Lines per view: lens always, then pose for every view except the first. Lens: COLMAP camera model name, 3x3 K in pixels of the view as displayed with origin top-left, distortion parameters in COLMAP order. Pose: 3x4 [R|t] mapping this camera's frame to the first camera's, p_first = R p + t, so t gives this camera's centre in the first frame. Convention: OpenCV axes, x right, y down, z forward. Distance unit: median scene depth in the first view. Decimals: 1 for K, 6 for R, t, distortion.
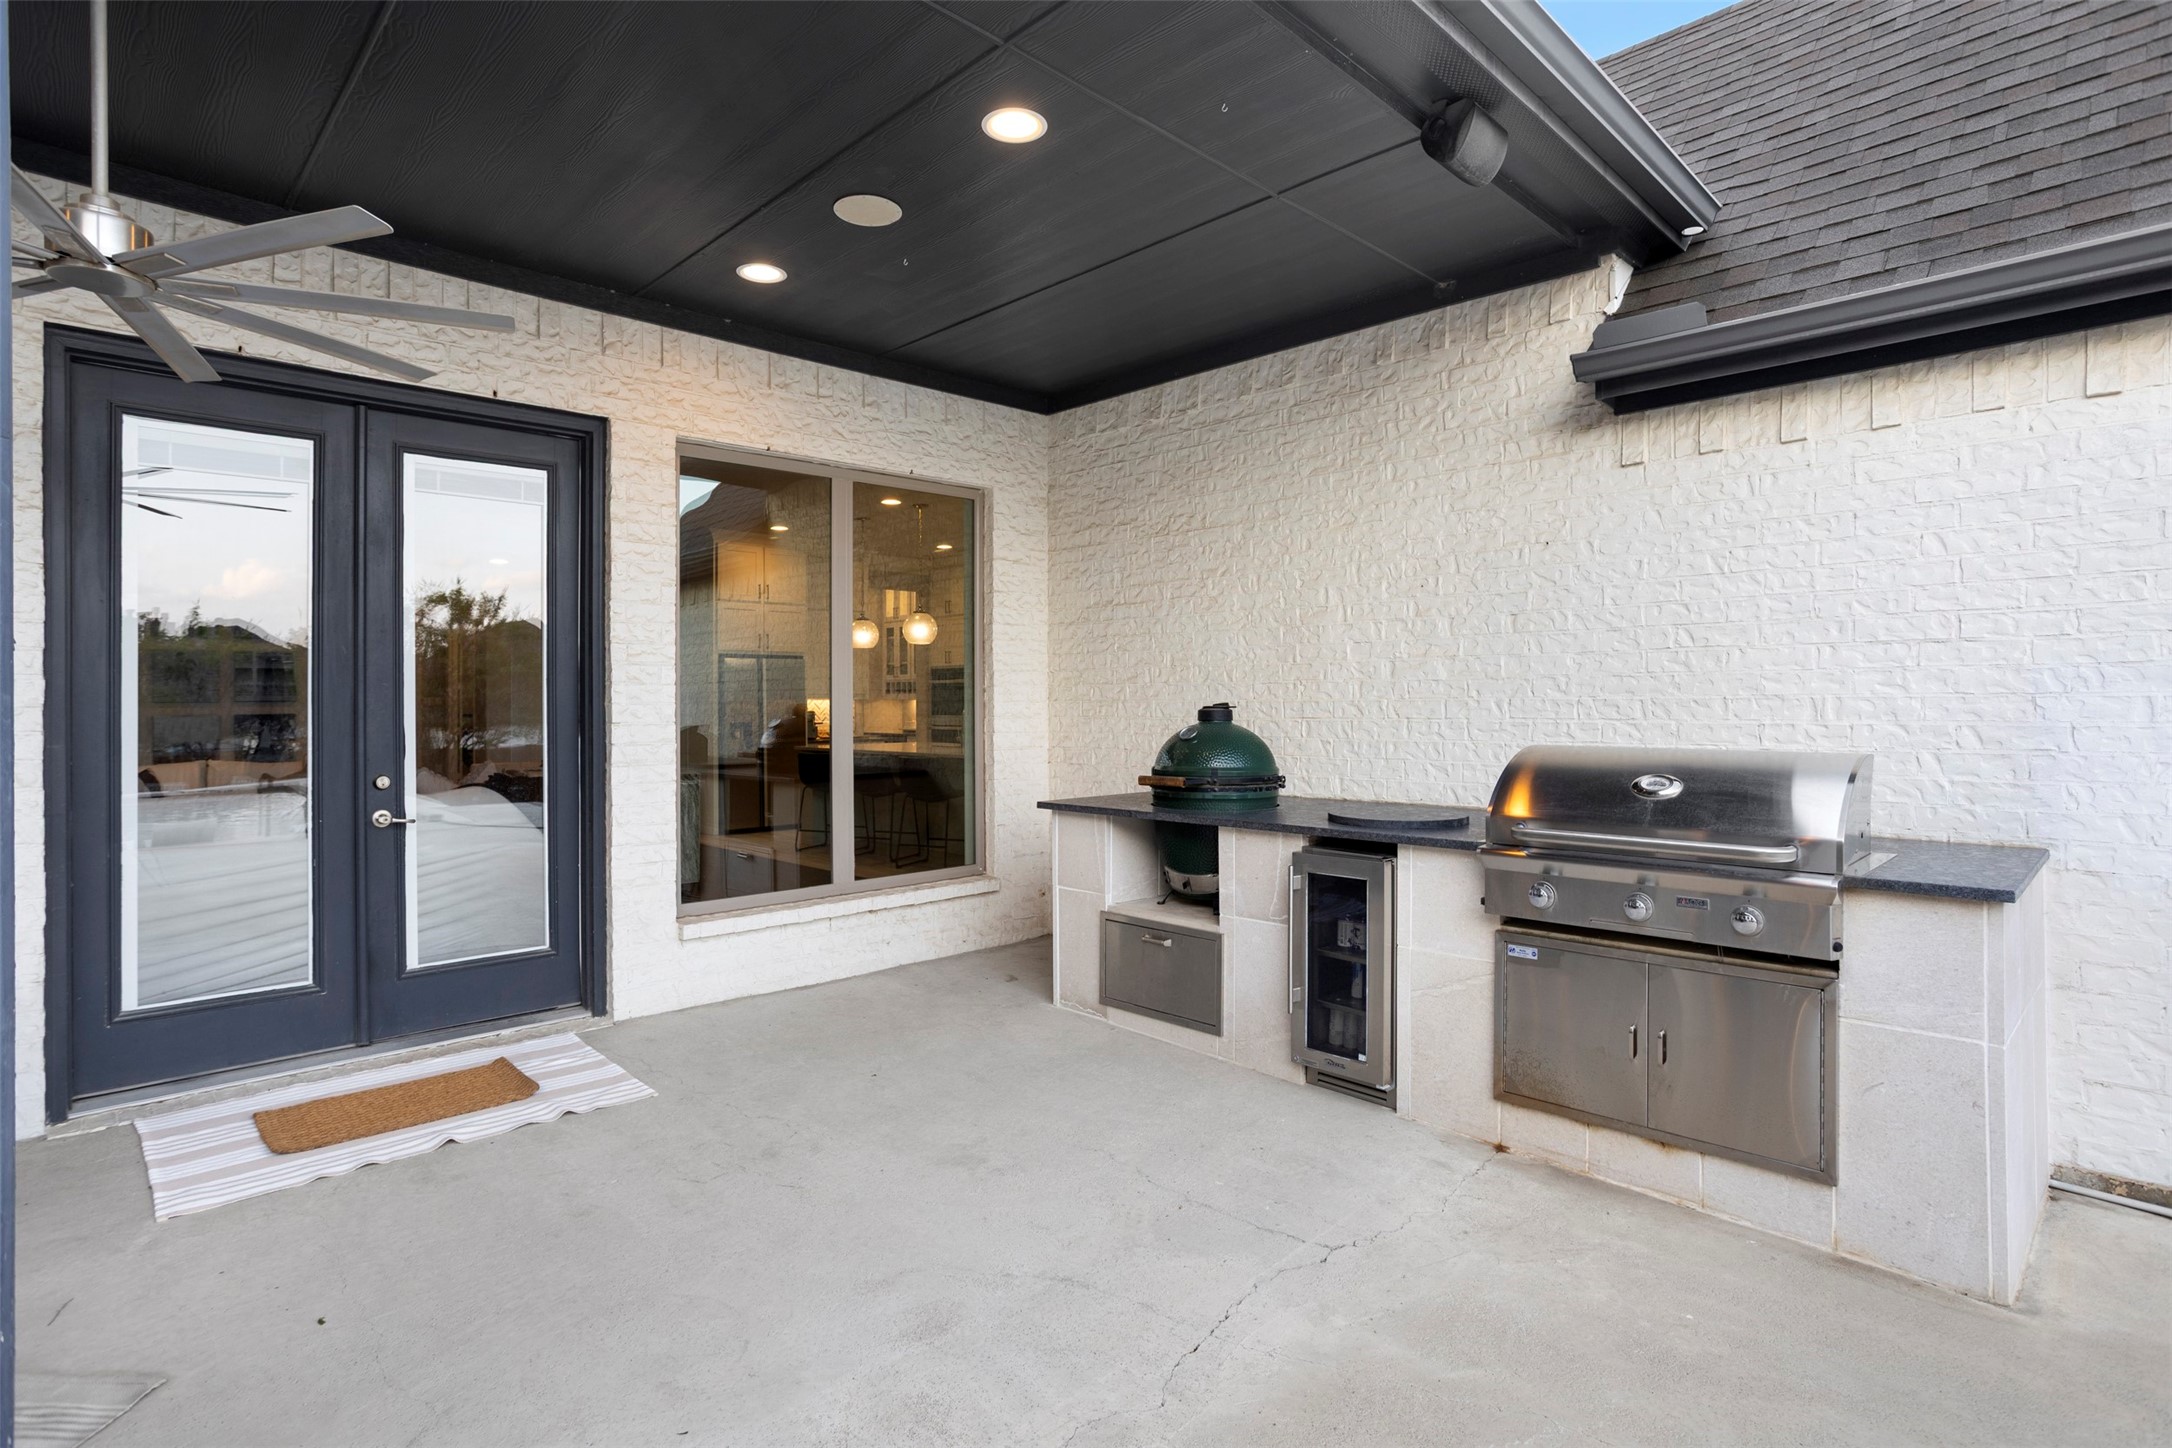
lens RADIAL K [[1082.7, 0, 1069.7], [0, 1082.7, 708.4], [0, 0, 1]] dist [-0.004926, 0.000155]
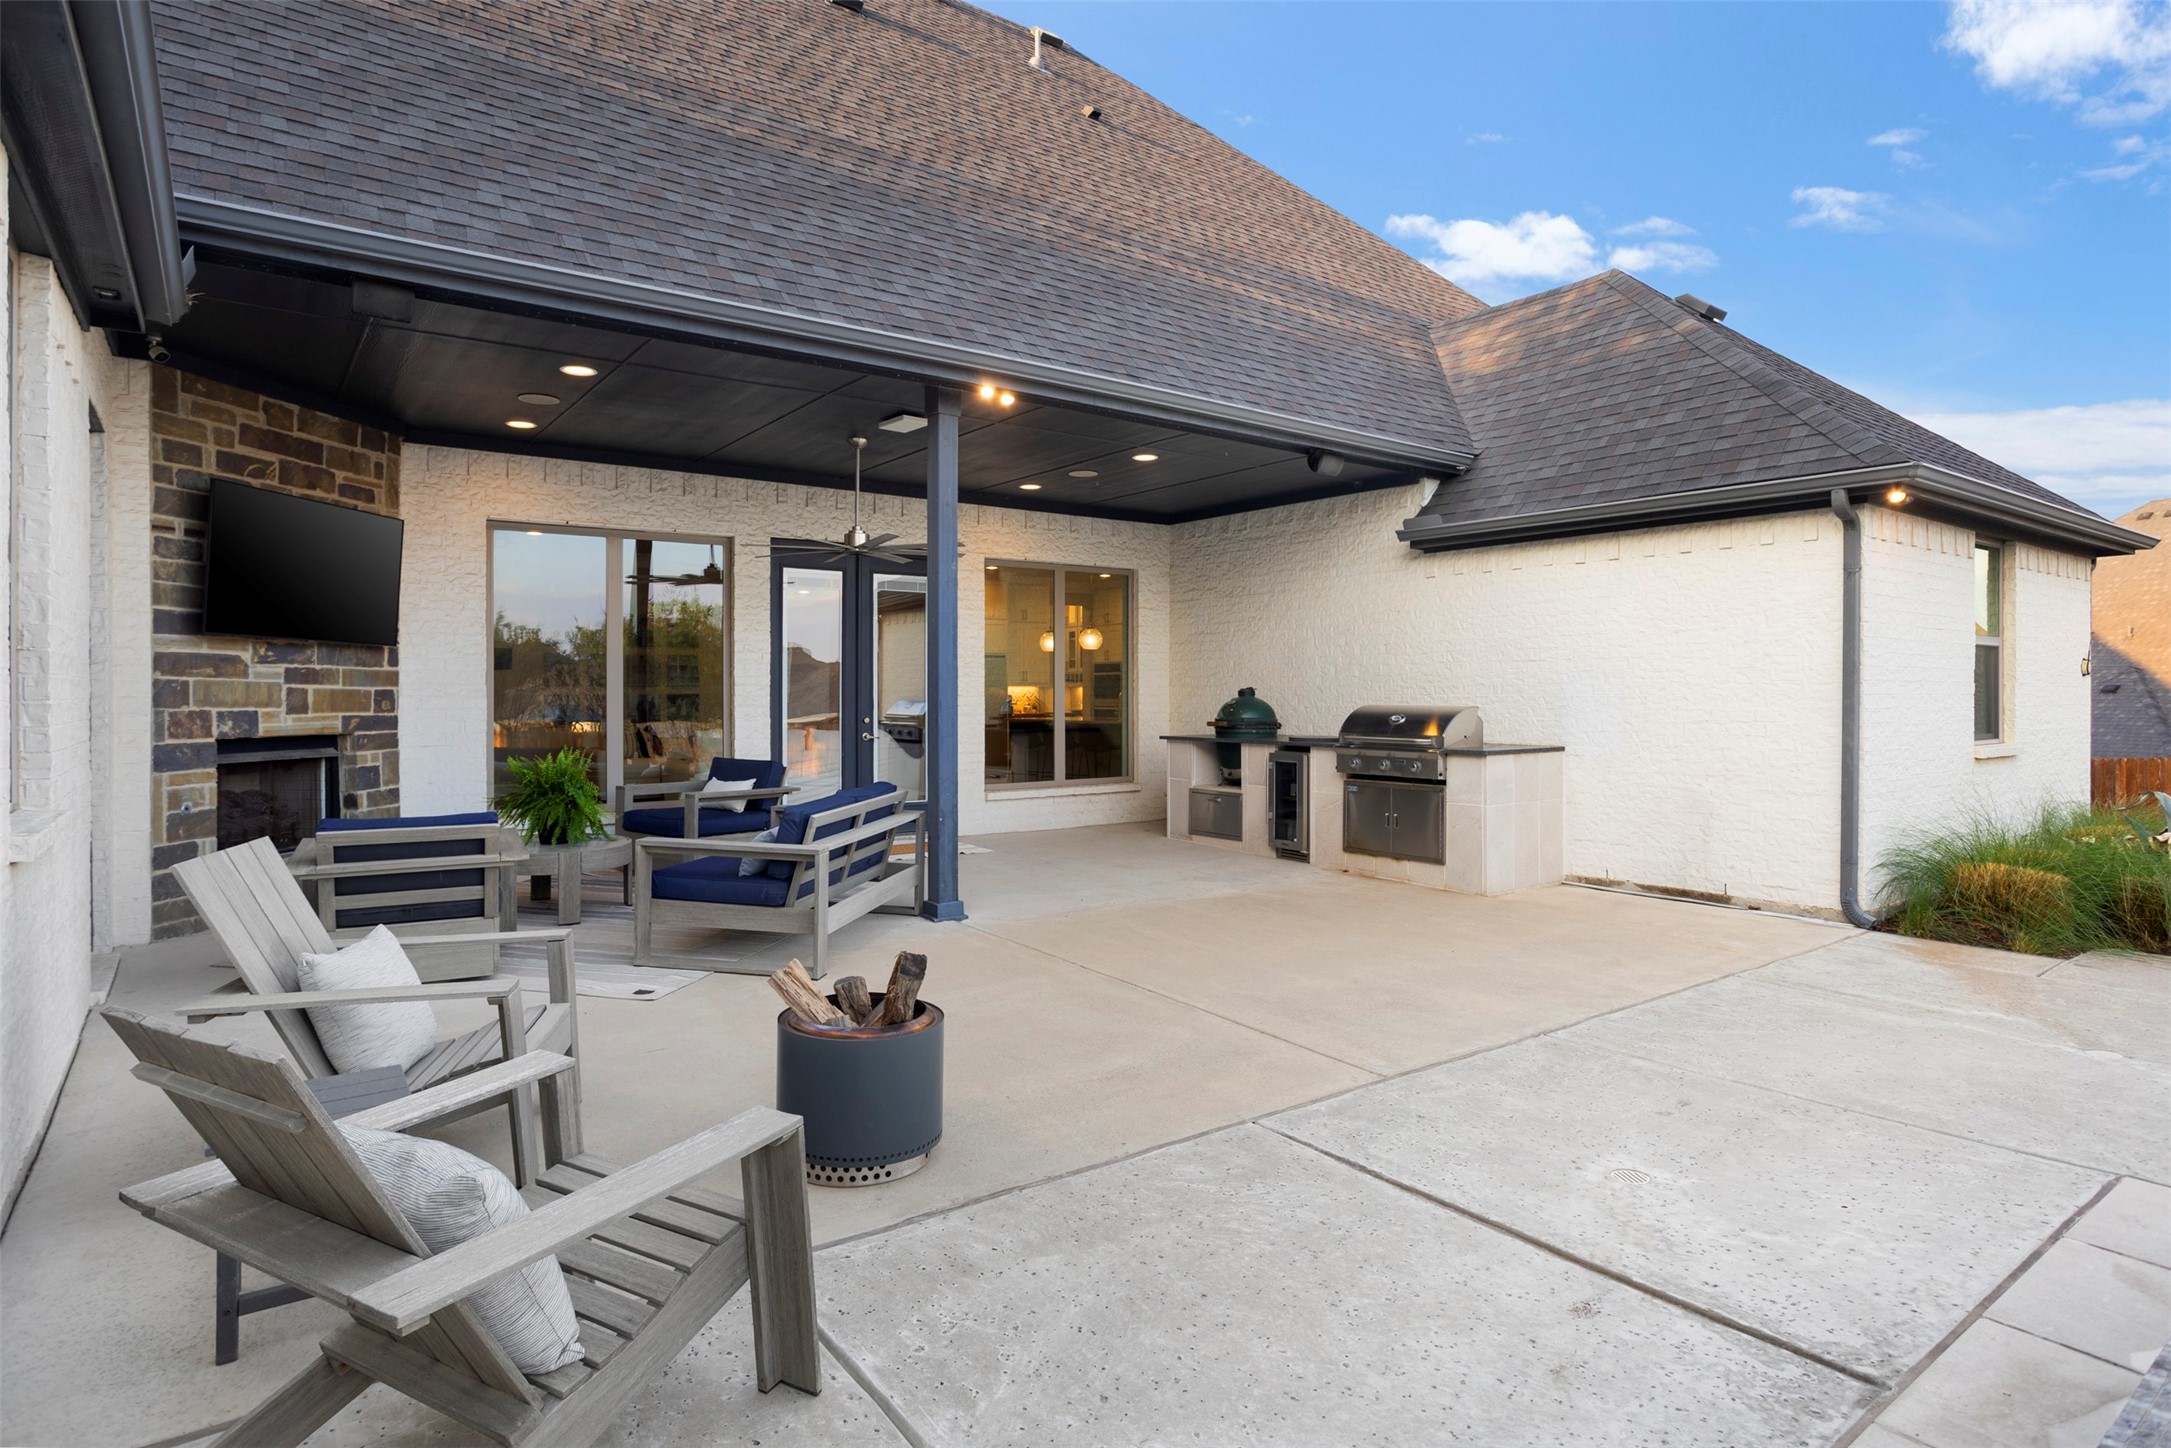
lens RADIAL K [[1166.1, 0, 1084.9], [0, 1166.1, 708.8], [0, 0, 1]] dist [-0.002699, -0.000043]
pose [[0.992496, 0.004802, -0.122180, 0.100921], [-0.003893, 0.999963, 0.007672, 0.020354], [0.122213, -0.007139, 0.992478, -1.206334]]
